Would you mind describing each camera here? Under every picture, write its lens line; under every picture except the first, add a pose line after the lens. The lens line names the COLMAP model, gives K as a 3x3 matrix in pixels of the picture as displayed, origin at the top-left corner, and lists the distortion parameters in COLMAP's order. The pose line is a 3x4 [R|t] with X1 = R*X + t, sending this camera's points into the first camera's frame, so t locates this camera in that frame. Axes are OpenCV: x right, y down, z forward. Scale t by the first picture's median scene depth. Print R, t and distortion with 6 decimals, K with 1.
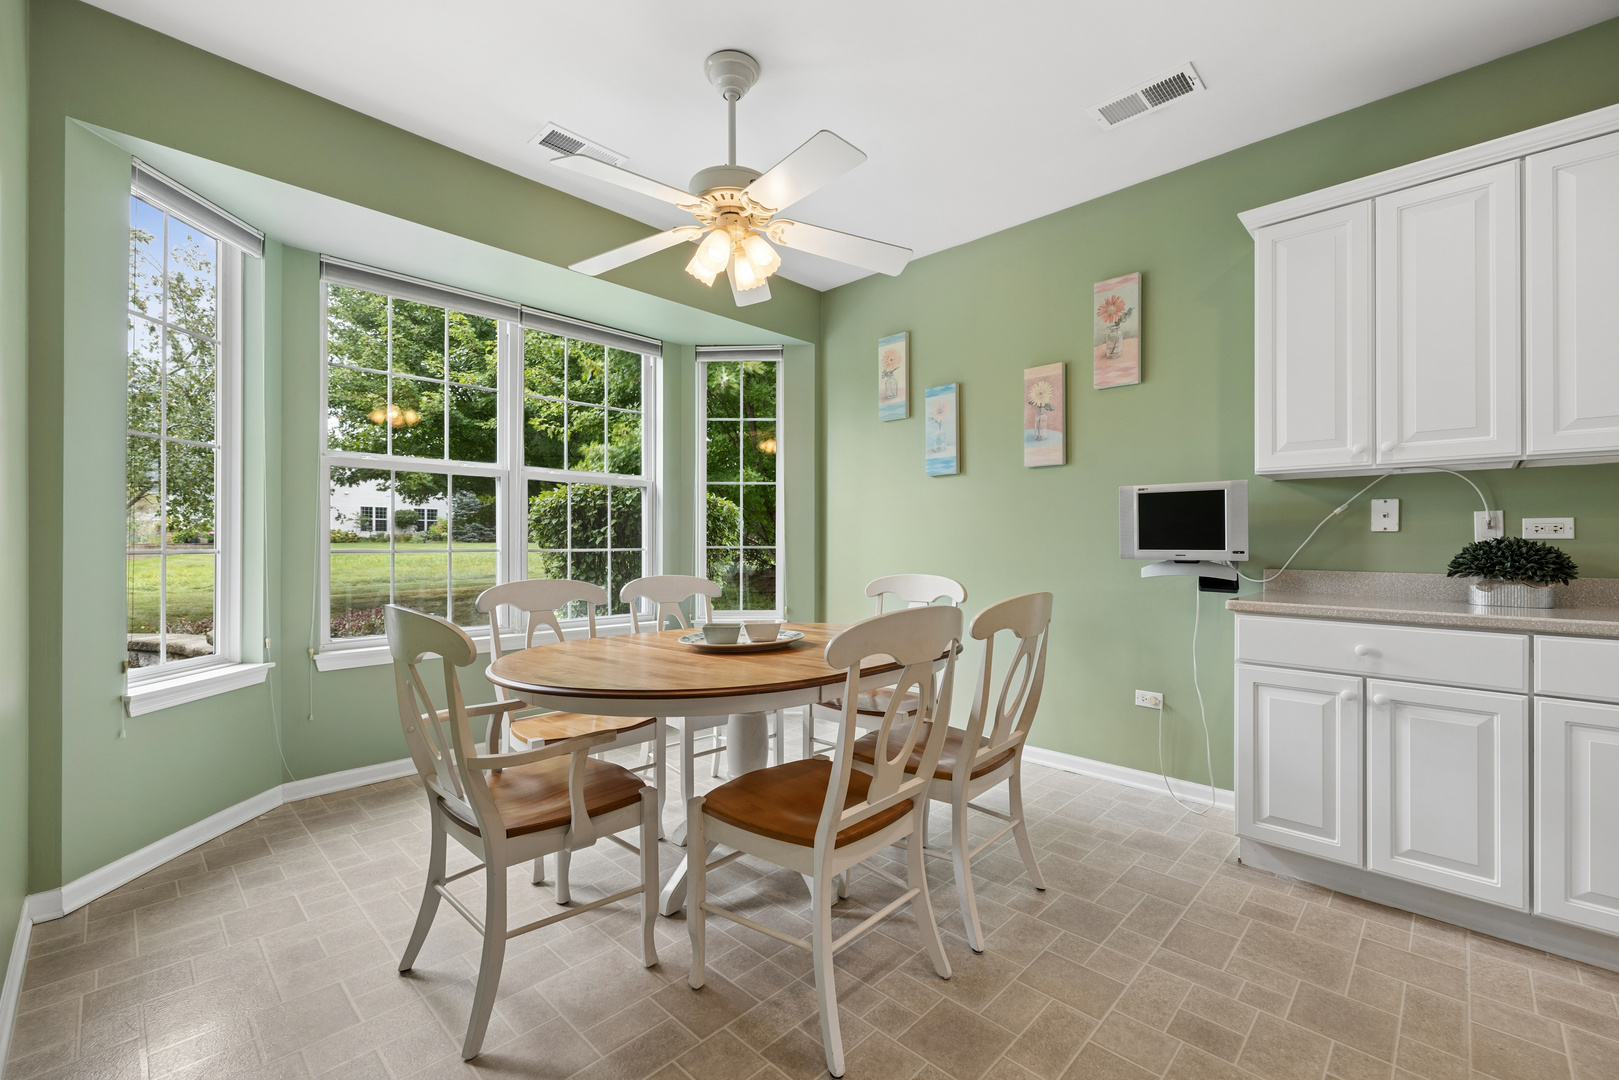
lens RADIAL K [[679.1, 0, 810.5], [0, 679.1, 540.2], [0, 0, 1]] dist [0.001599, 0.000553]
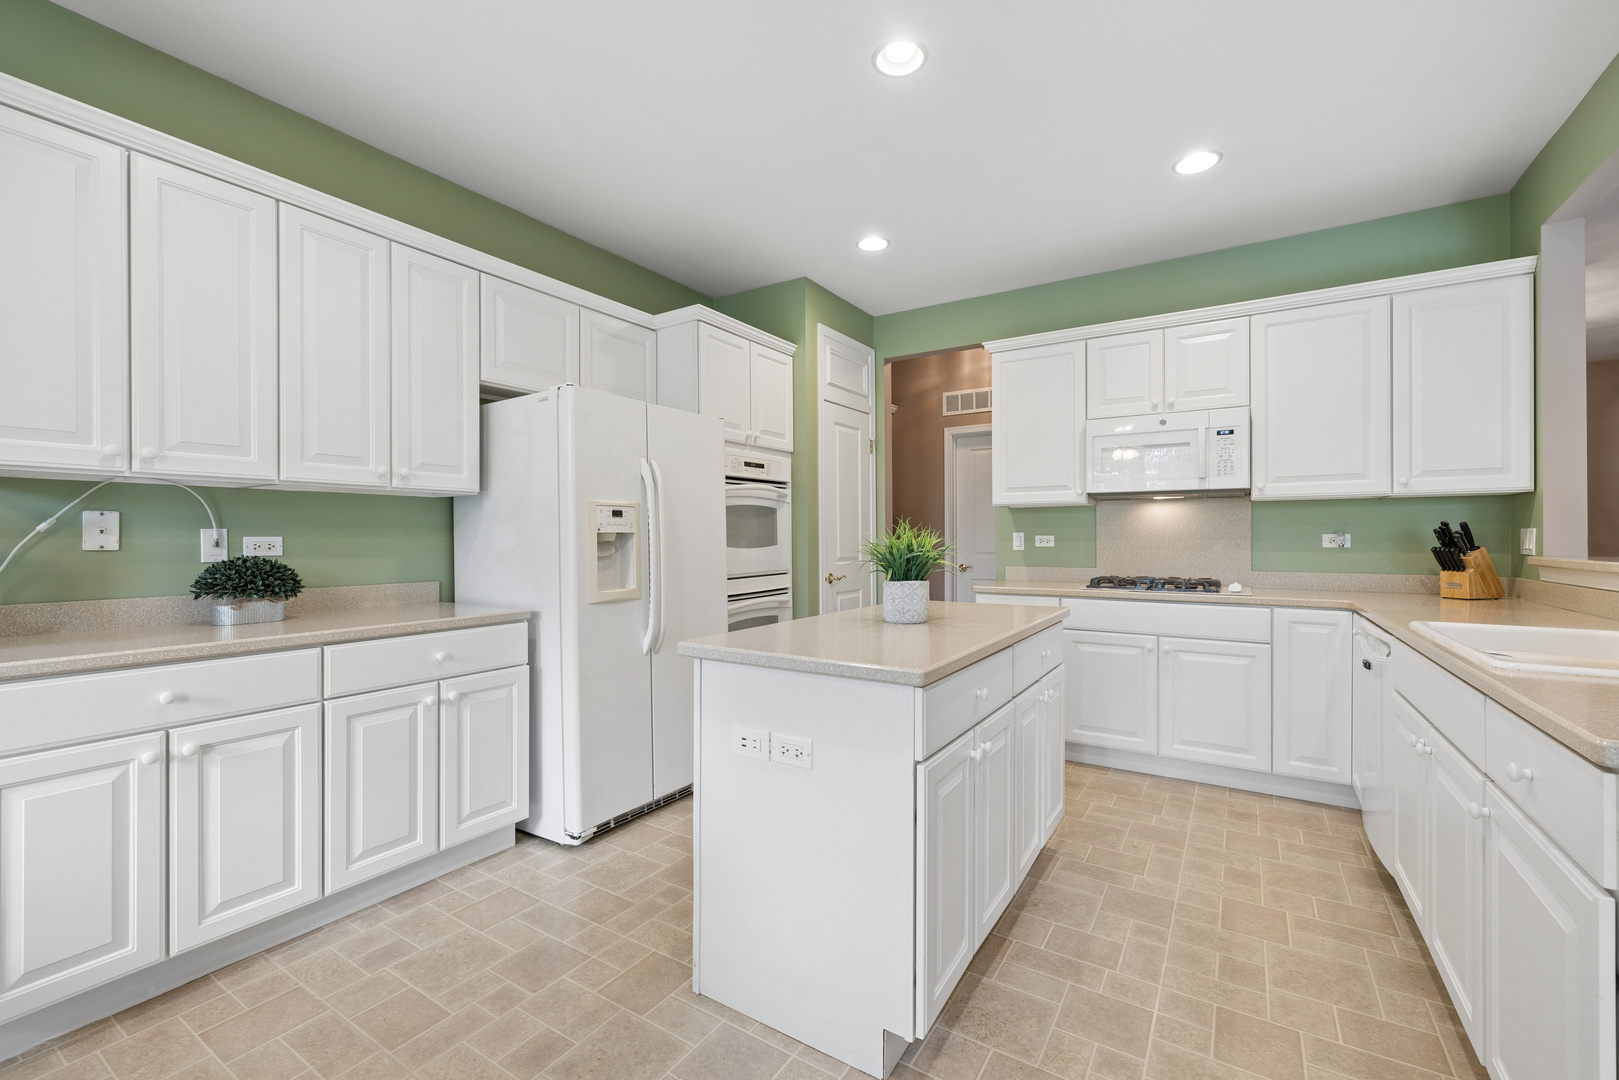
lens RADIAL K [[679.1, 0, 811.0], [0, 679.1, 537.5], [0, 0, 1]] dist [0.001599, 0.000553]
pose [[-0.195510, -0.000165, 0.980702, -0.159421], [0.000774, 1.000000, 0.000323, -0.033506], [-0.980701, 0.000822, -0.195509, 0.379851]]
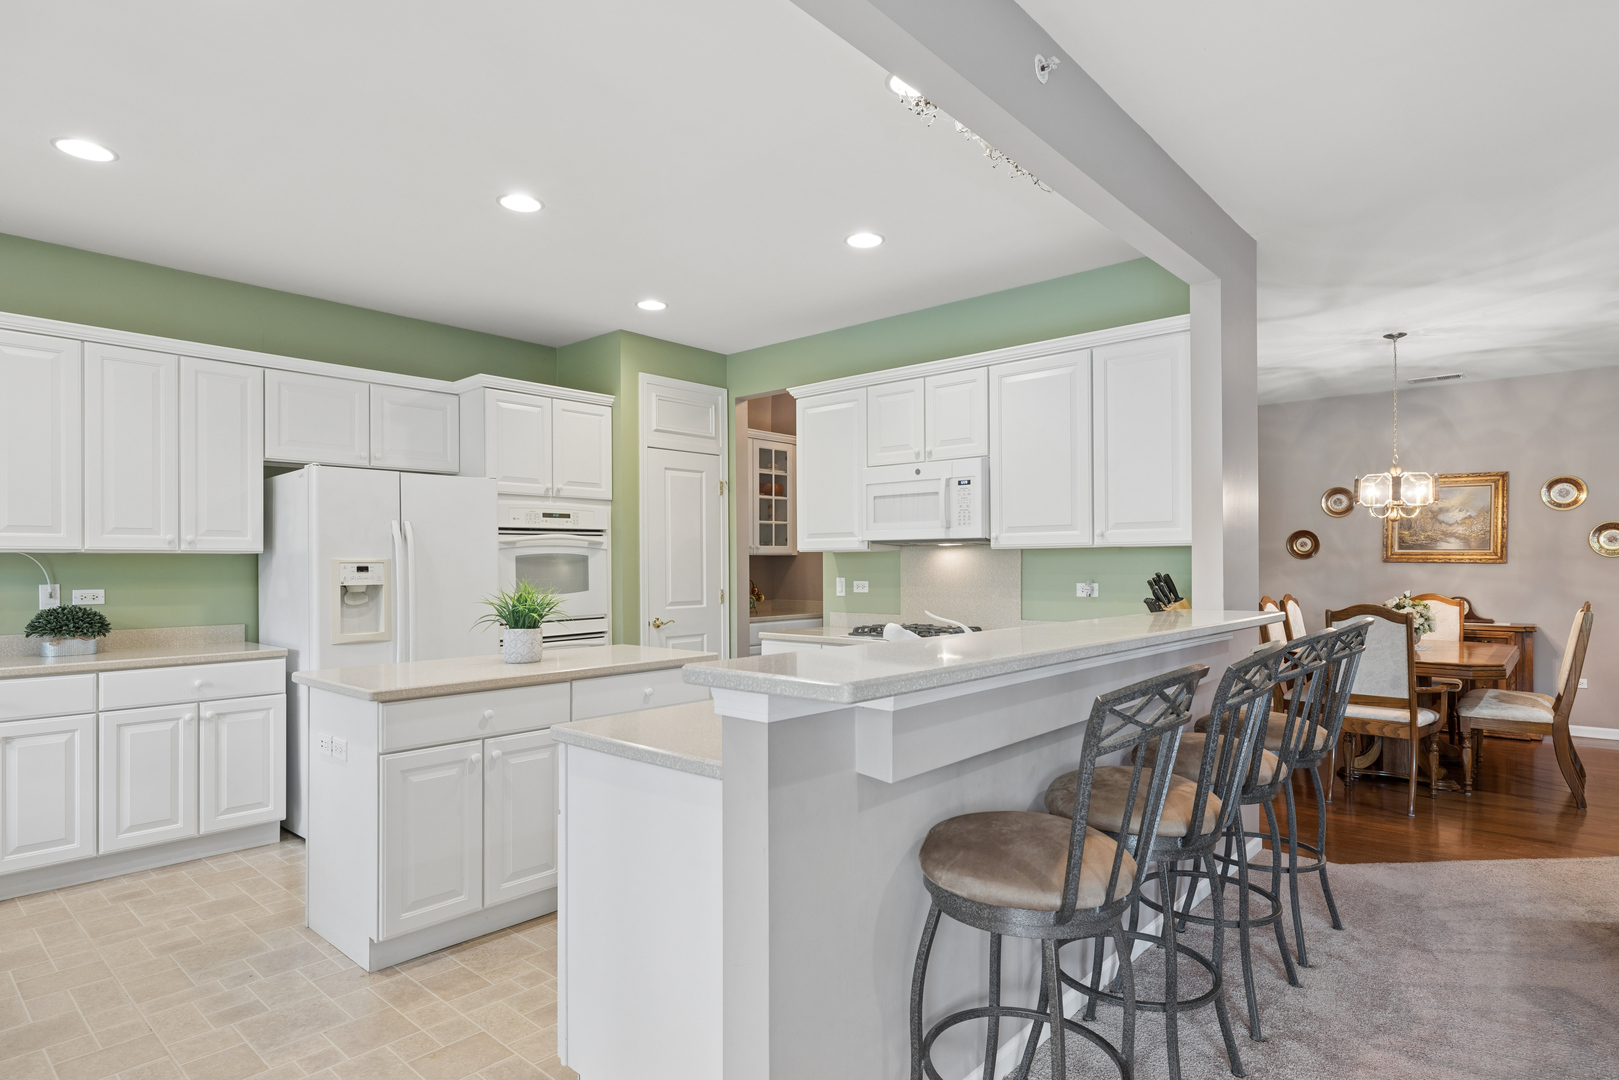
lens RADIAL K [[867.9, 0, 816.5], [0, 867.9, 562.6], [0, 0, 1]] dist [0.002221, 0.000567]
pose [[-0.042280, 0.003387, 0.999100, -0.832038], [0.002871, 0.999991, -0.003269, -0.084134], [-0.999102, 0.002731, -0.042289, -0.458571]]
